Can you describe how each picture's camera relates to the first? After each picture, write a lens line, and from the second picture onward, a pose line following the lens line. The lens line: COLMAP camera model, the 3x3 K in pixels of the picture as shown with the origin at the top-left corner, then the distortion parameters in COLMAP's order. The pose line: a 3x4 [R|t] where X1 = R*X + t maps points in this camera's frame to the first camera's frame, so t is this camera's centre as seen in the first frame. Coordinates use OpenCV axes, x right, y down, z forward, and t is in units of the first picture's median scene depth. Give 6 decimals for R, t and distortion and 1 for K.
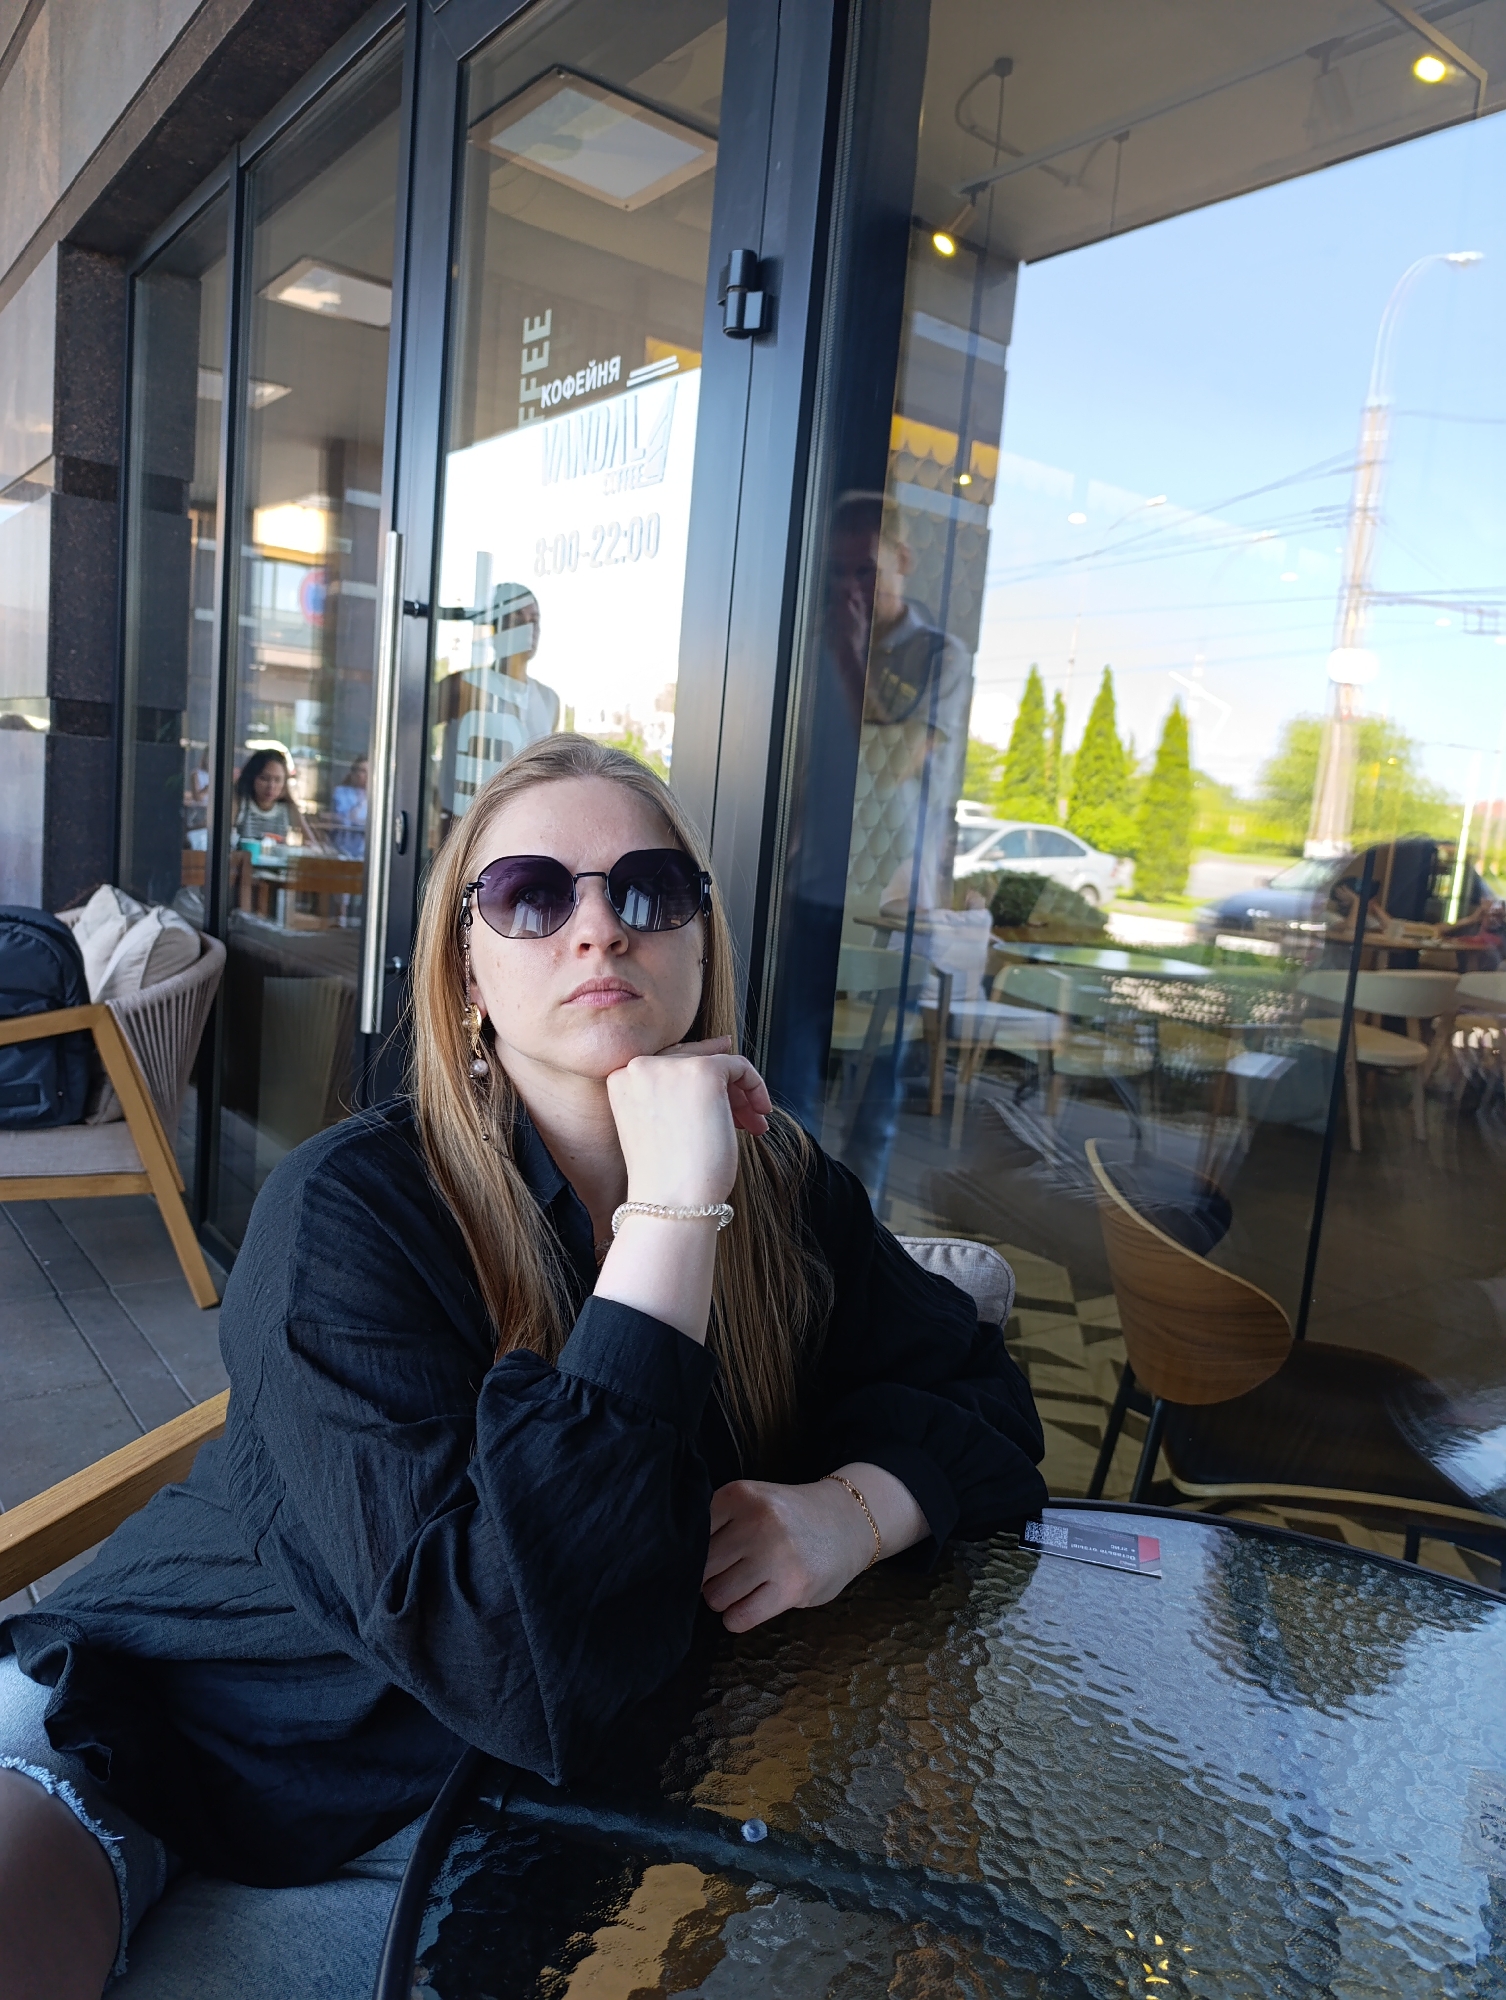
lens RADIAL K [[1324.5, 0, 753.0], [0, 1324.5, 1000.0], [0, 0, 1]] dist [-0.012311, -0.002812]
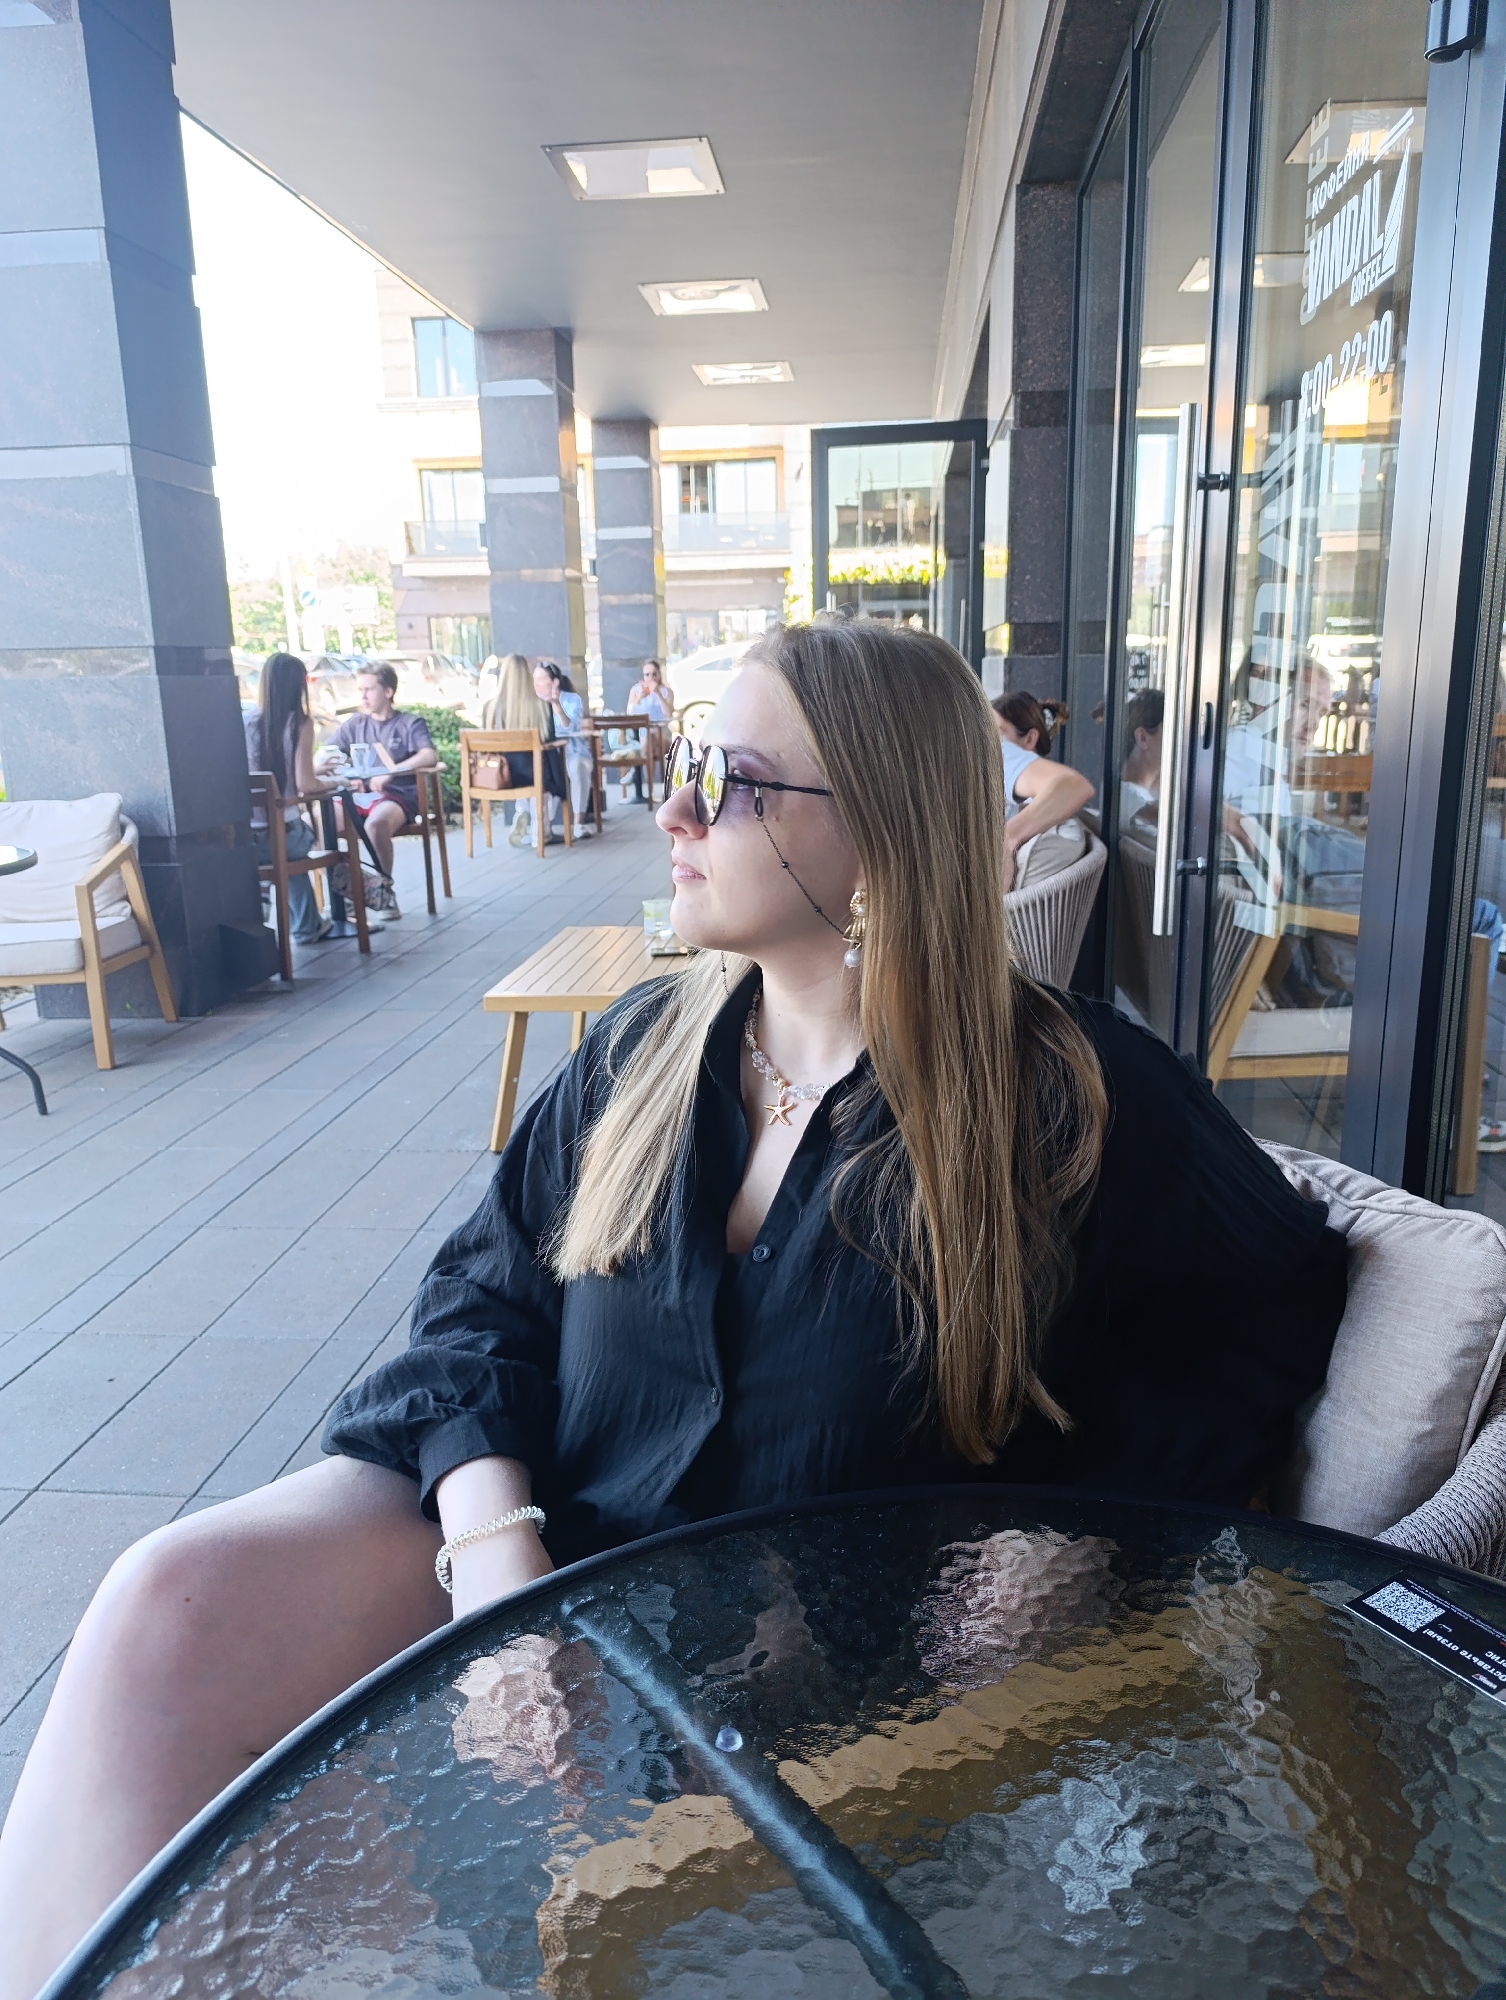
lens RADIAL K [[1345.9, 0, 753.0], [0, 1345.9, 1000.0], [0, 0, 1]] dist [-0.002105, -0.003971]
pose [[0.713405, 0.068660, -0.697380, 0.124015], [-0.022902, 0.996941, 0.074725, 0.003680], [0.700378, -0.037338, 0.712795, 0.049667]]
